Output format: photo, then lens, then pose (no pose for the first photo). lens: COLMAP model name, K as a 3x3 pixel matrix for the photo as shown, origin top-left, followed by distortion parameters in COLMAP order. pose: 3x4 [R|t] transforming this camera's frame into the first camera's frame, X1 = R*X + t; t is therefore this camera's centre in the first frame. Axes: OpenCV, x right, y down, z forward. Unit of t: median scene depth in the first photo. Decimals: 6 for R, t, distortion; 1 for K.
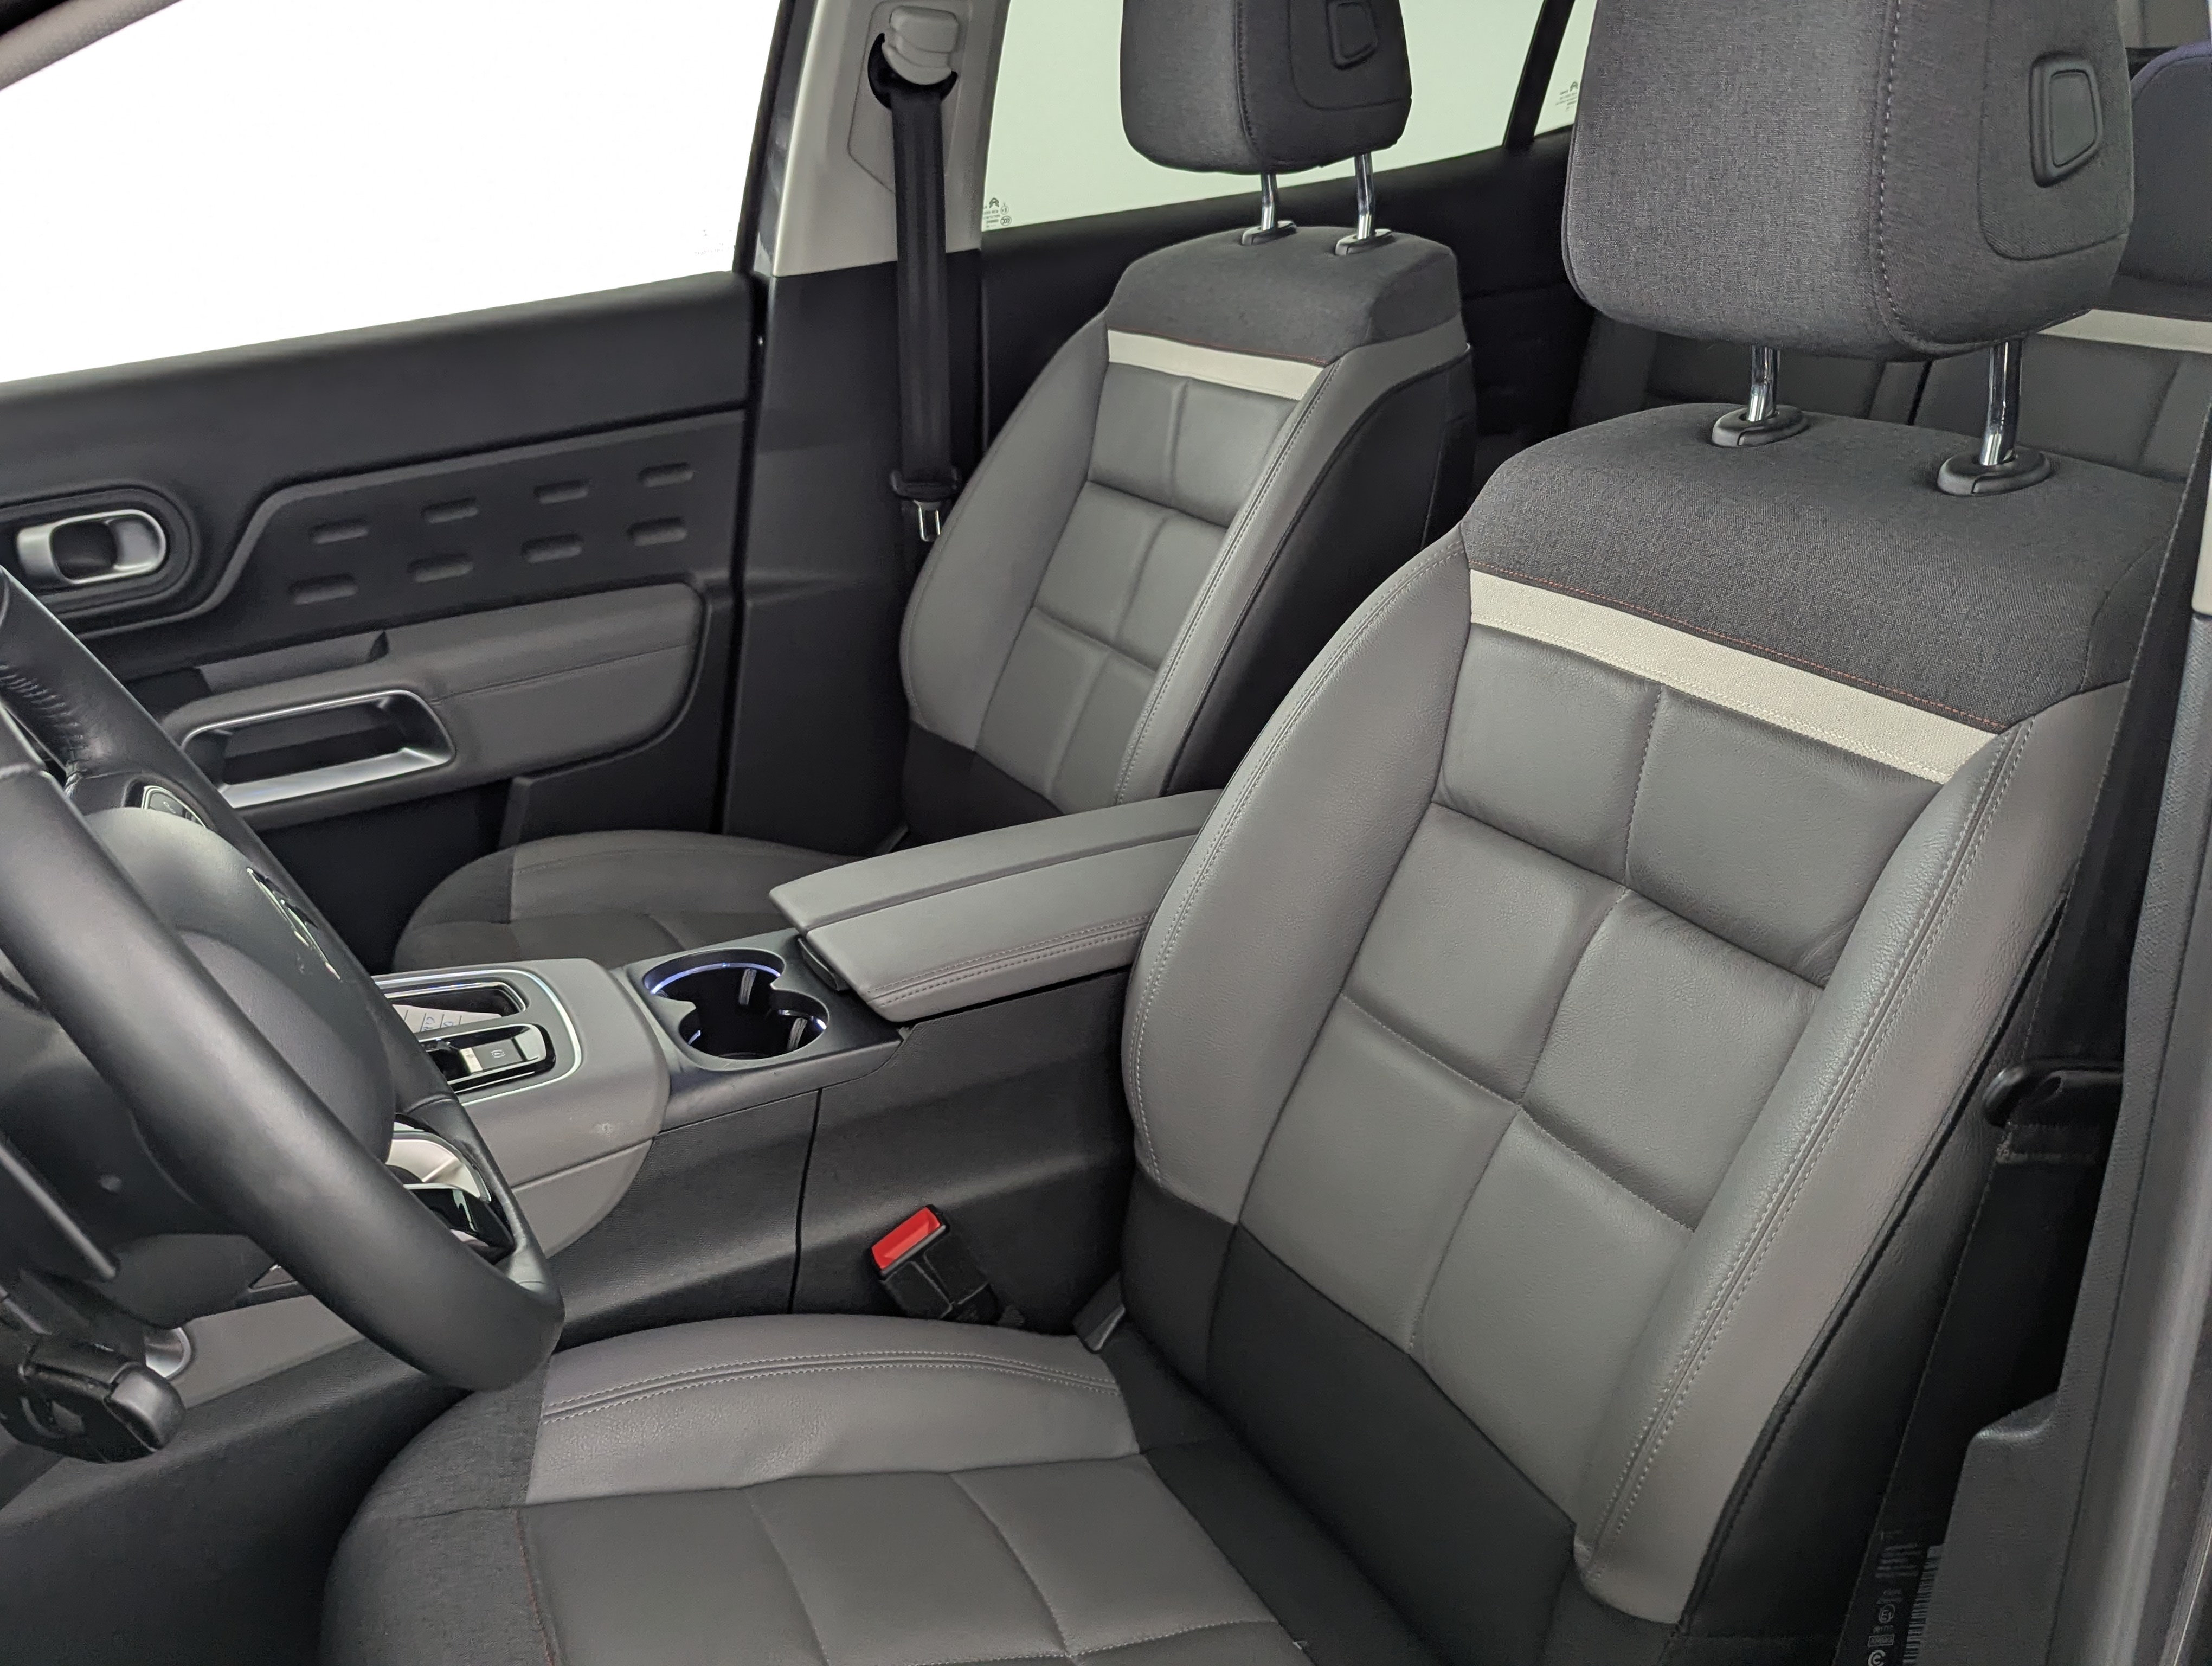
lens RADIAL K [[2044.3, 0, 1106.0], [0, 2044.3, 833.0], [0, 0, 1]] dist [0.038856, -0.005687]
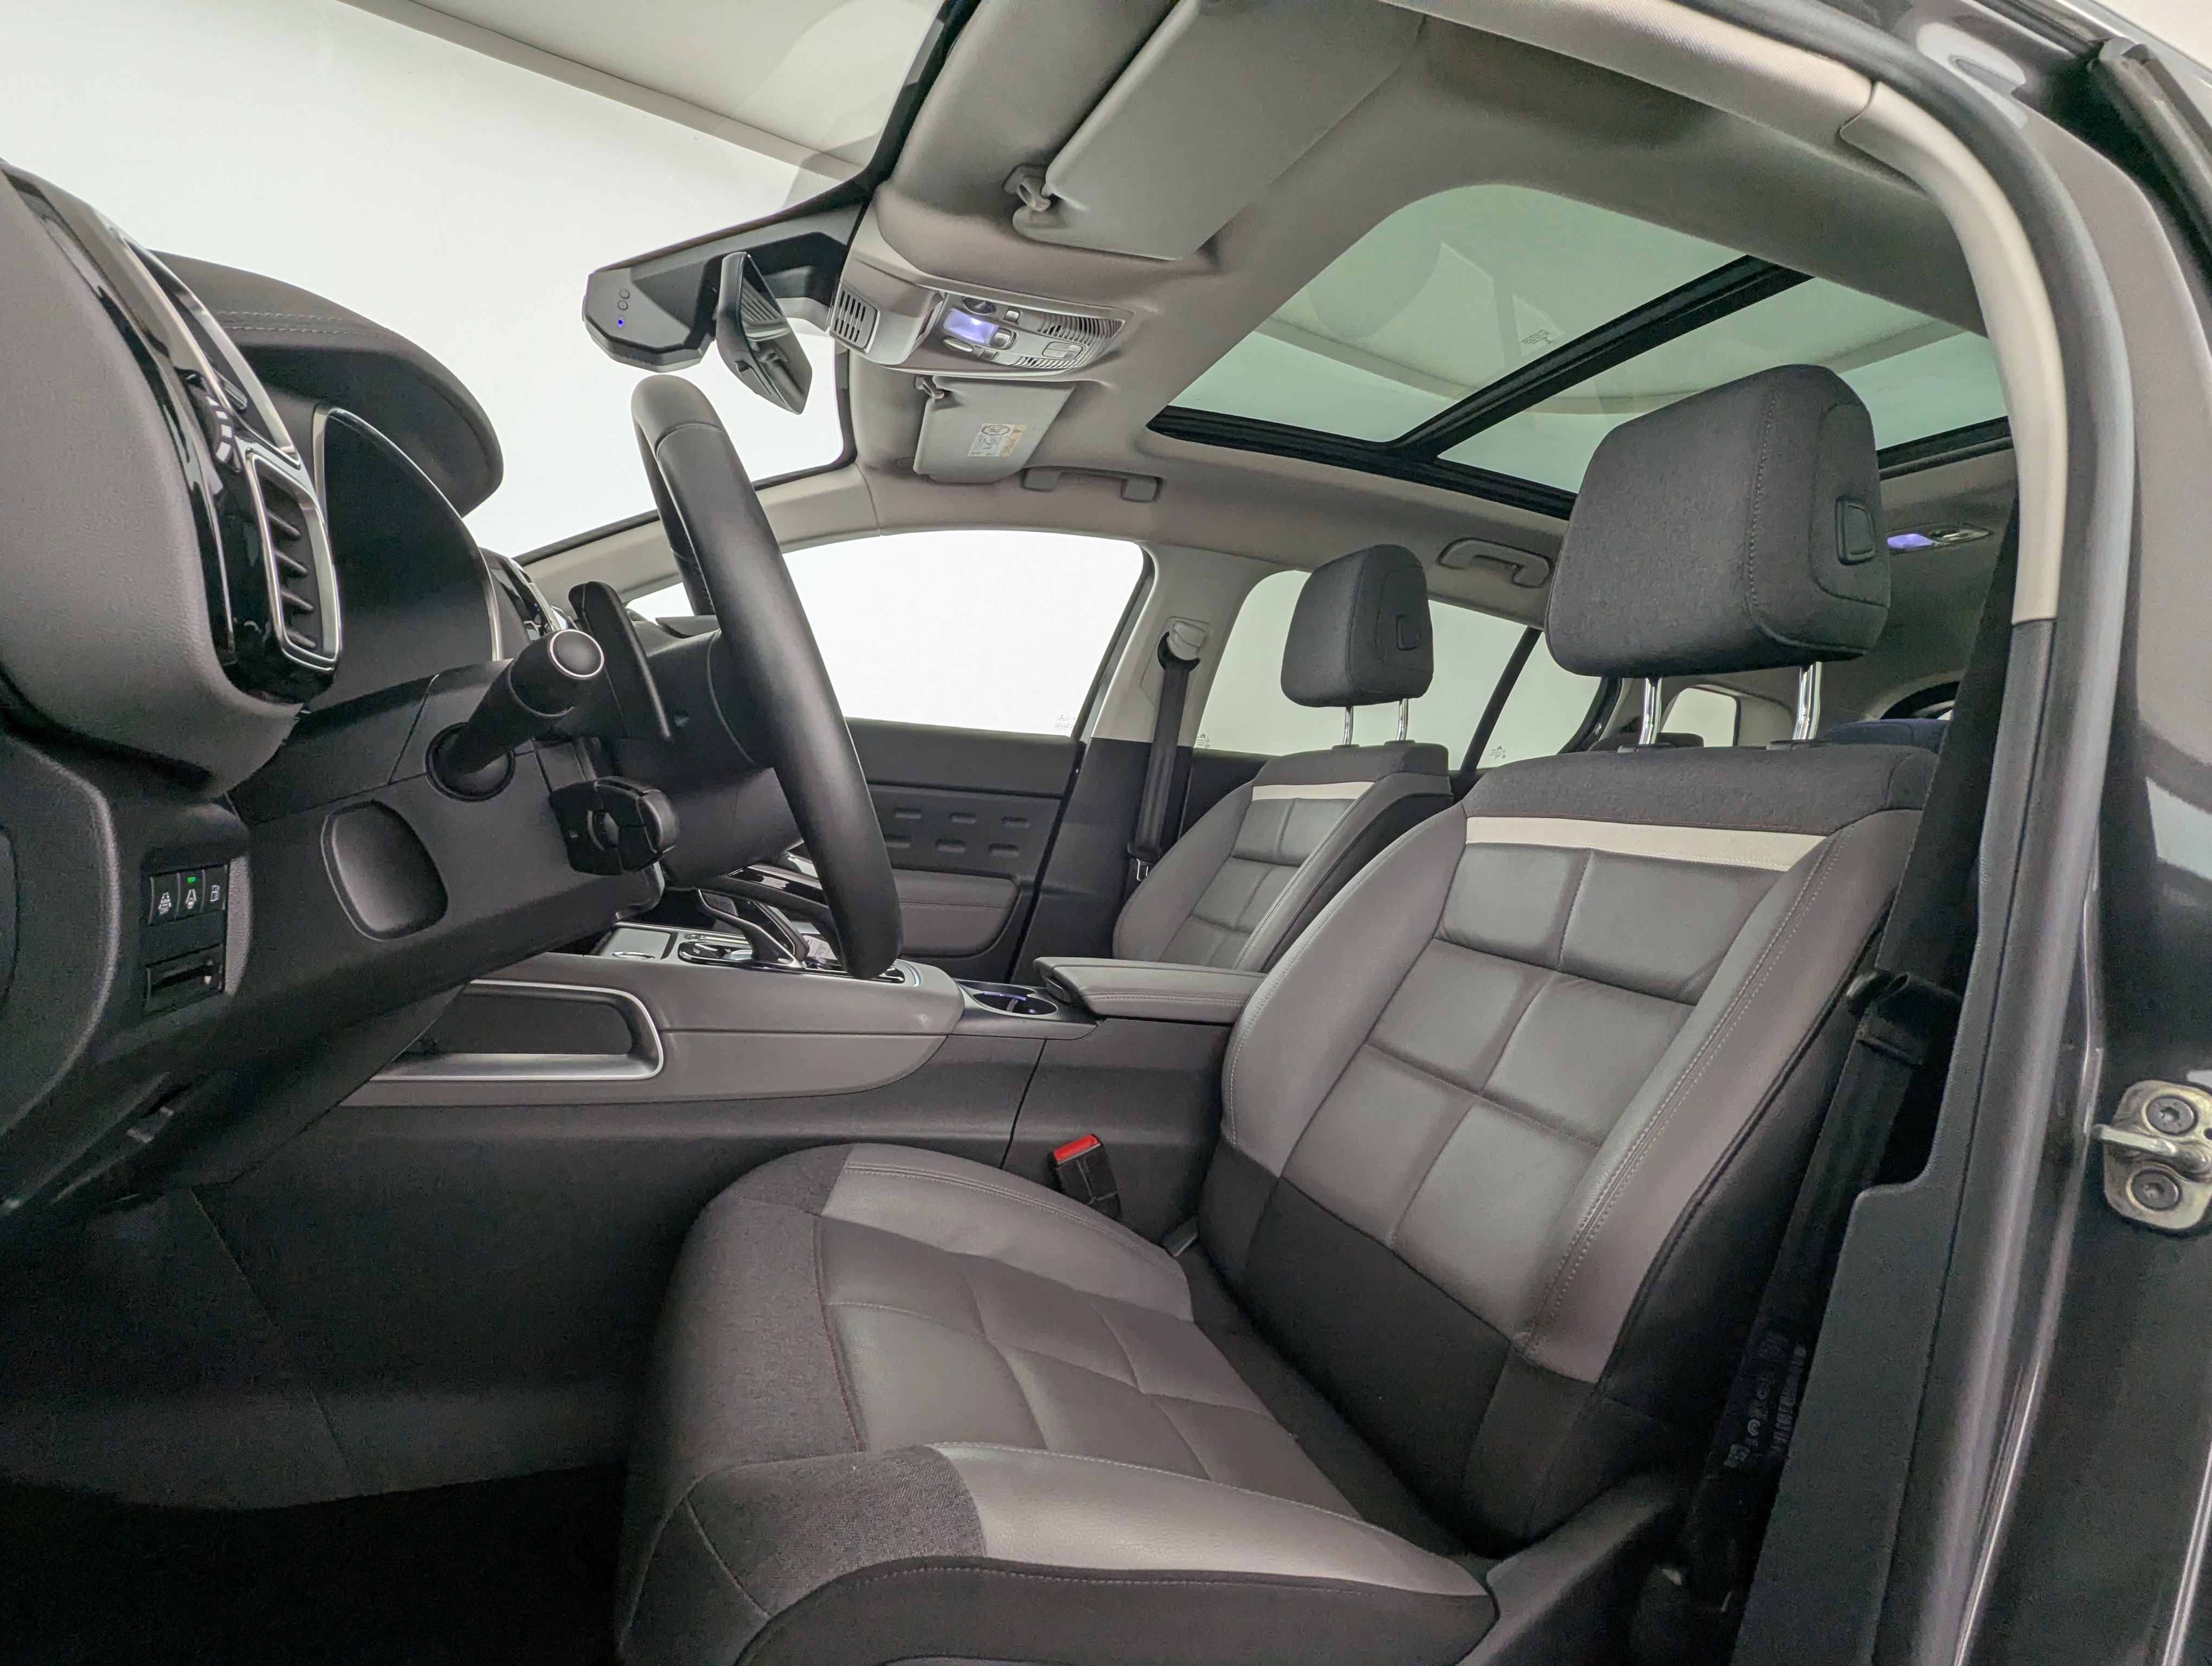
lens RADIAL K [[1031.5, 0, 1106.0], [0, 1031.5, 833.0], [0, 0, 1]] dist [0.010728, -0.000370]
pose [[0.977998, 0.171029, -0.119453, -0.018109], [-0.201146, 0.924929, -0.322562, 0.227656], [0.055318, 0.339492, 0.938981, 0.137976]]
